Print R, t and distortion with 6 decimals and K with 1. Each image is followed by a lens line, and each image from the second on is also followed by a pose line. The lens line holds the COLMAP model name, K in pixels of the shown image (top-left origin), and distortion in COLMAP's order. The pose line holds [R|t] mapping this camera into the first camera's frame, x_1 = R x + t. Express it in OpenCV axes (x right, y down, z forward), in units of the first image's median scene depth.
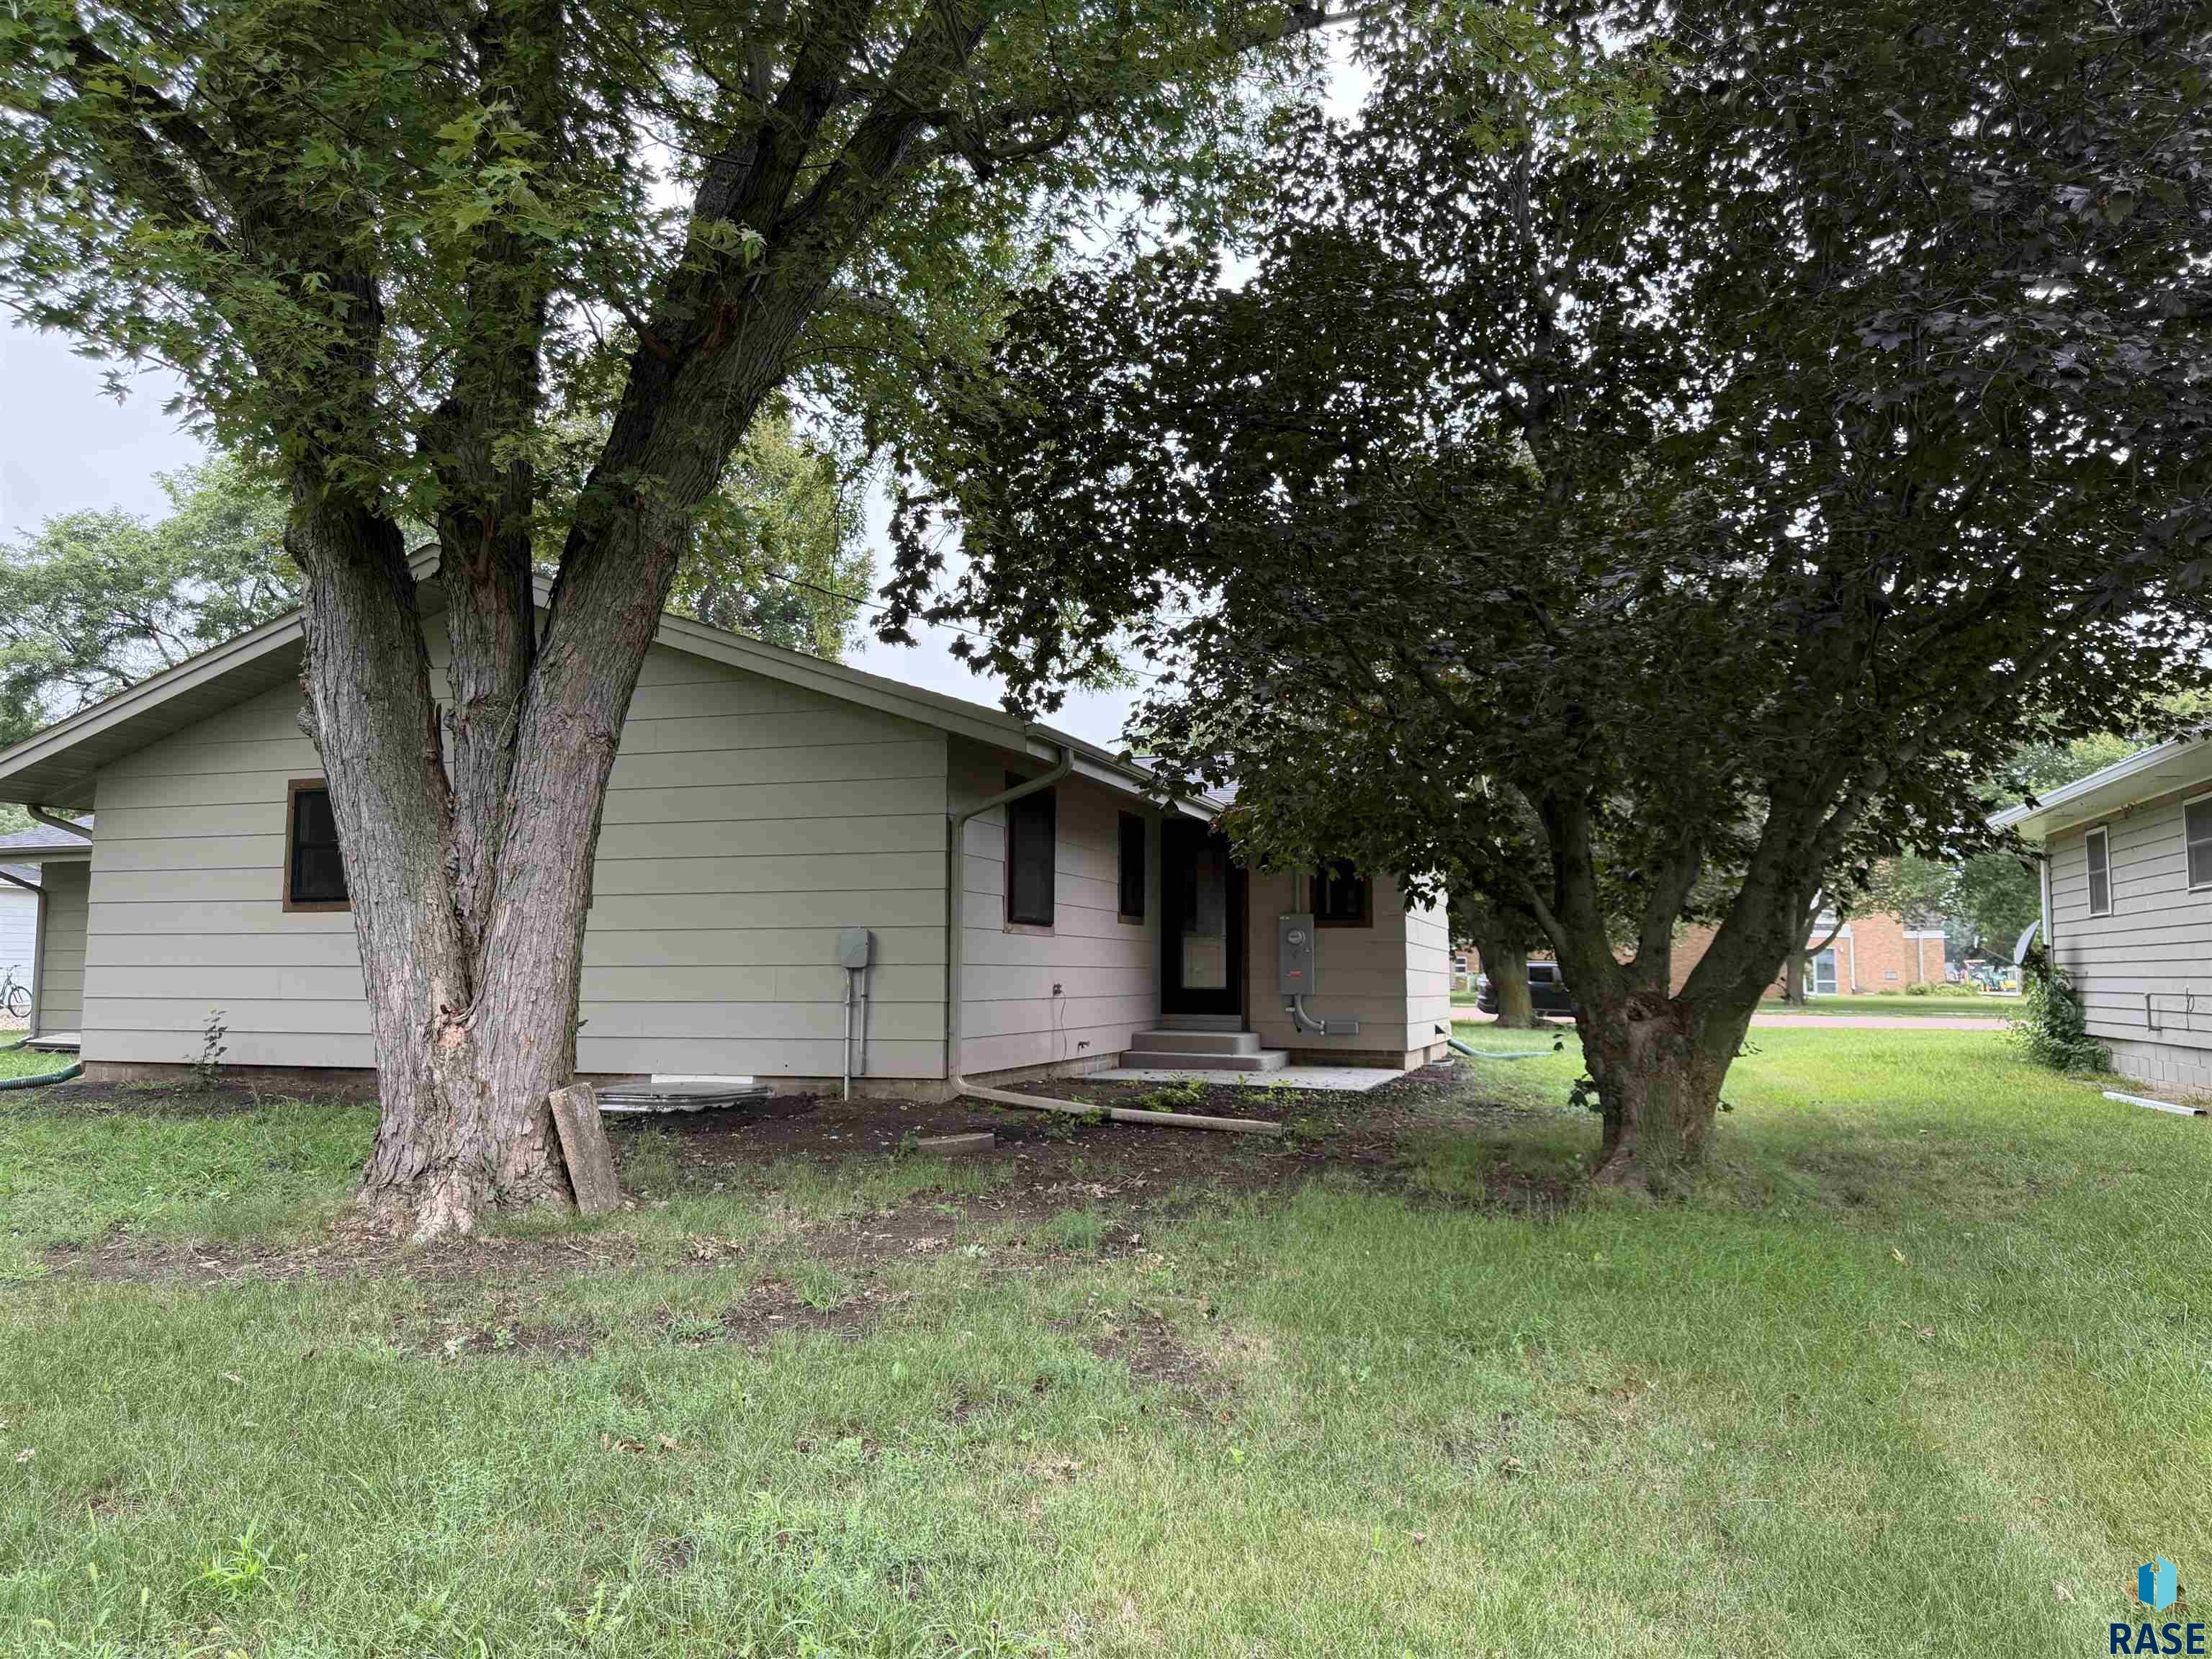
lens RADIAL K [[1558.4, 0, 1106.2], [0, 1558.4, 830.5], [0, 0, 1]] dist [0.040351, -0.034782]
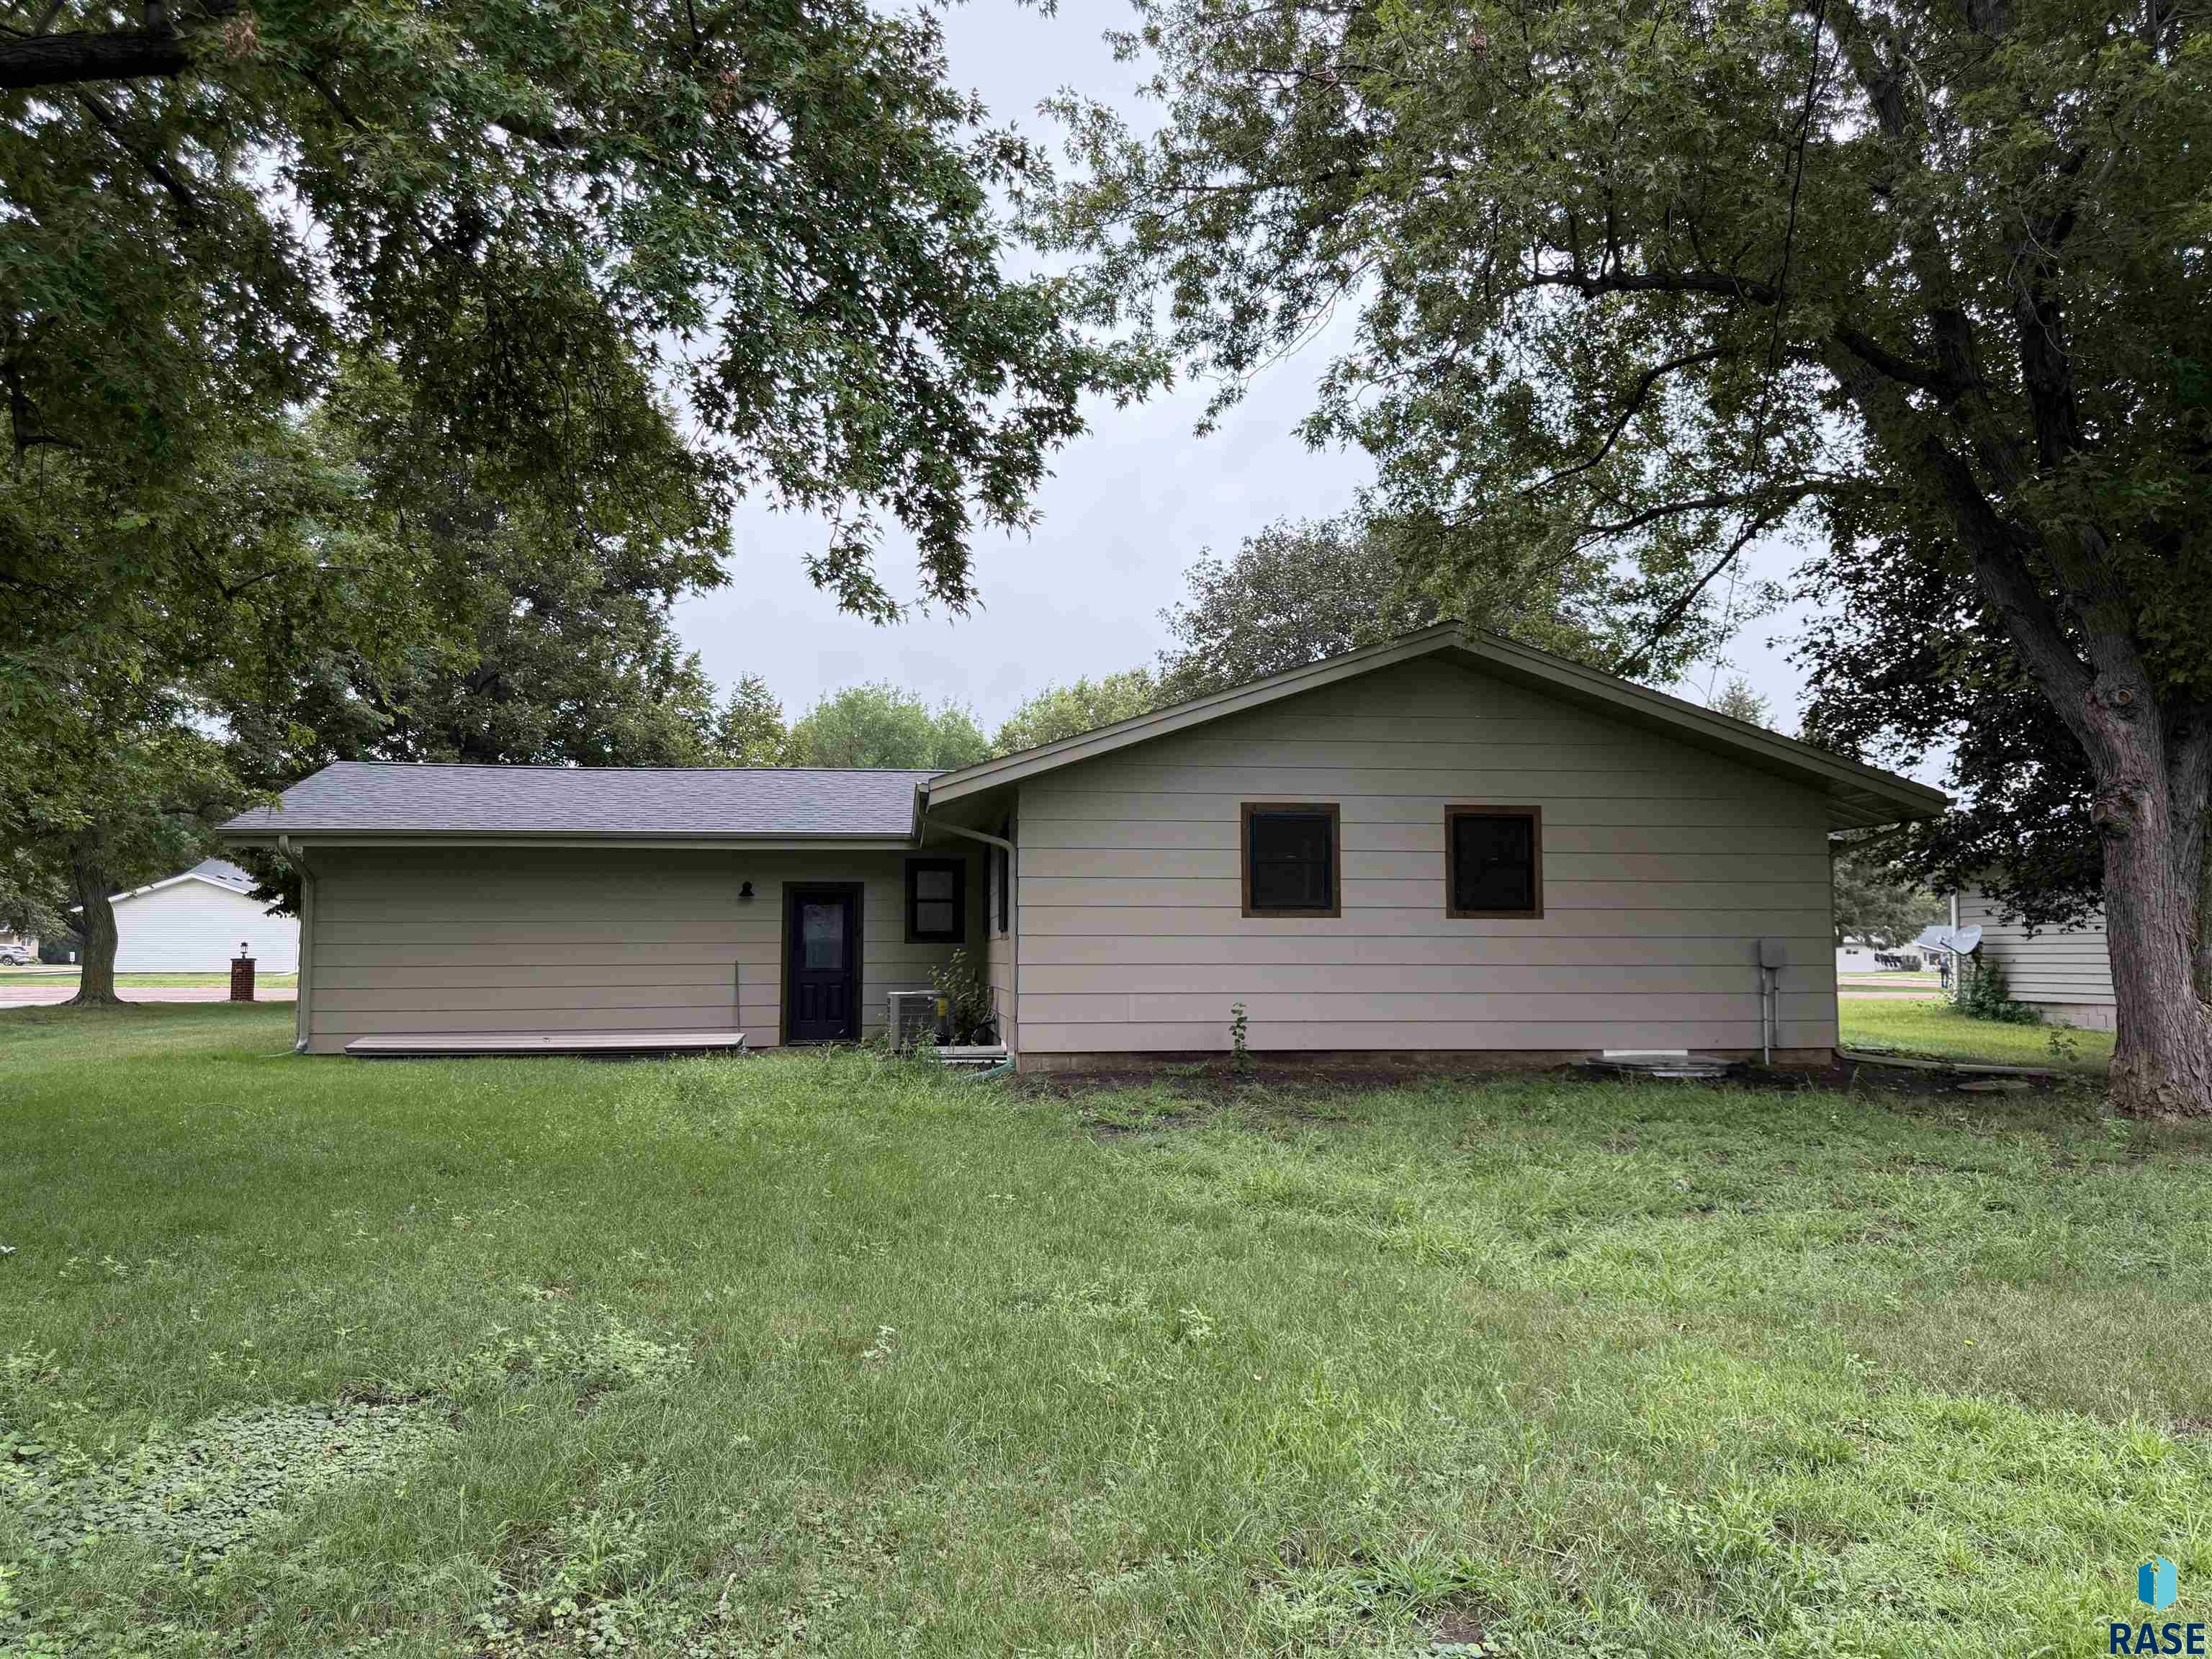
lens RADIAL K [[1558.4, 0, 1105.9], [0, 1558.4, 829.1], [0, 0, 1]] dist [0.040351, -0.034782]
pose [[0.899356, 0.032994, 0.435971, -1.162759], [-0.041176, 0.999108, 0.009331, -0.019940], [-0.435275, -0.026344, 0.899912, 0.022853]]
